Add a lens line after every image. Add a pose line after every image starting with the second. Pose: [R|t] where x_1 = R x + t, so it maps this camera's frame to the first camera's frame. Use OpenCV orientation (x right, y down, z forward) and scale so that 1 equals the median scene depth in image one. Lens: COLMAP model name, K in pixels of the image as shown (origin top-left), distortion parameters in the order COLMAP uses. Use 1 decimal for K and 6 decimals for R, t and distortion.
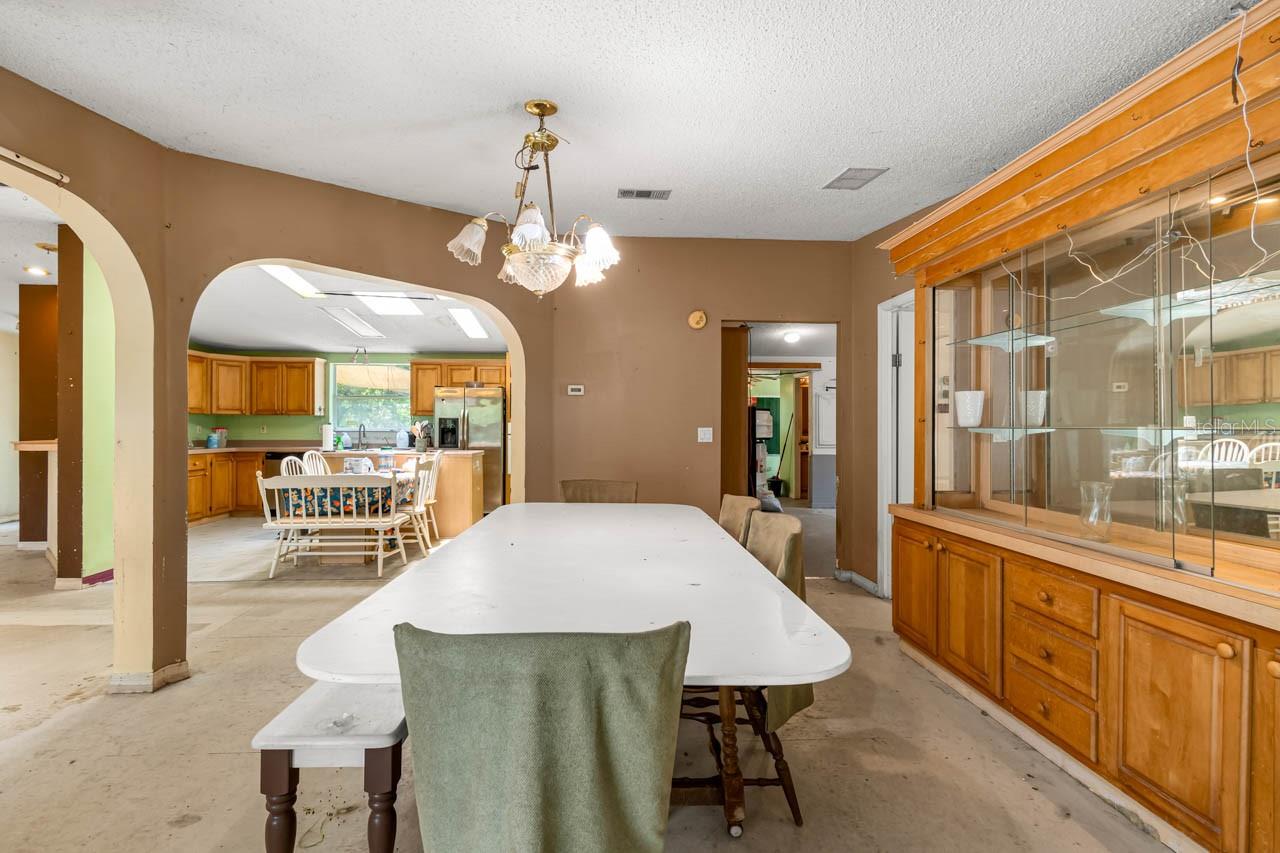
lens RADIAL K [[581.0, 0, 634.2], [0, 581.0, 426.2], [0, 0, 1]] dist [0.005771, -0.000501]
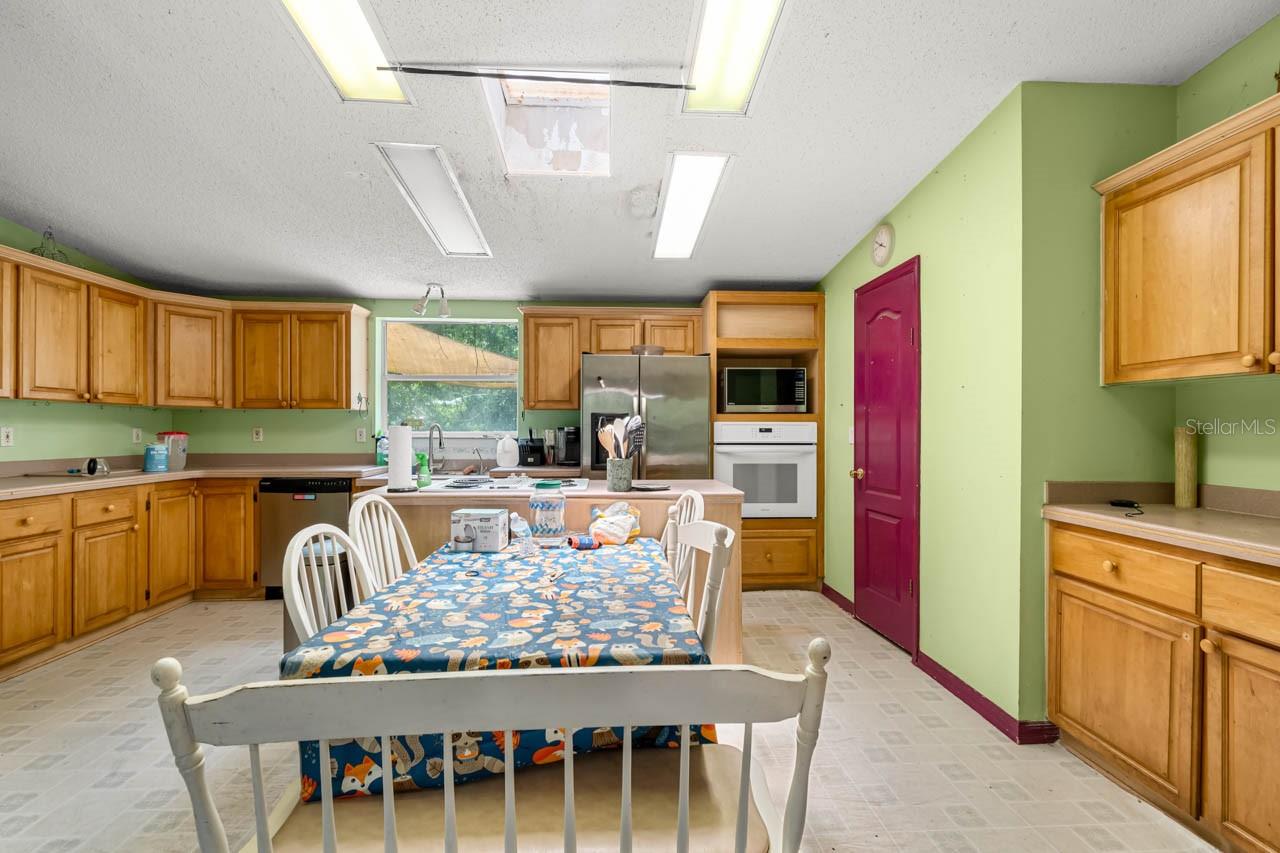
lens RADIAL K [[581.0, 0, 649.5], [0, 581.0, 431.8], [0, 0, 1]] dist [0.005771, -0.000501]
pose [[0.999985, -0.000455, 0.005429, -0.276463], [0.000426, 0.999986, 0.005211, -0.000094], [-0.005432, -0.005208, 0.999972, 0.460019]]
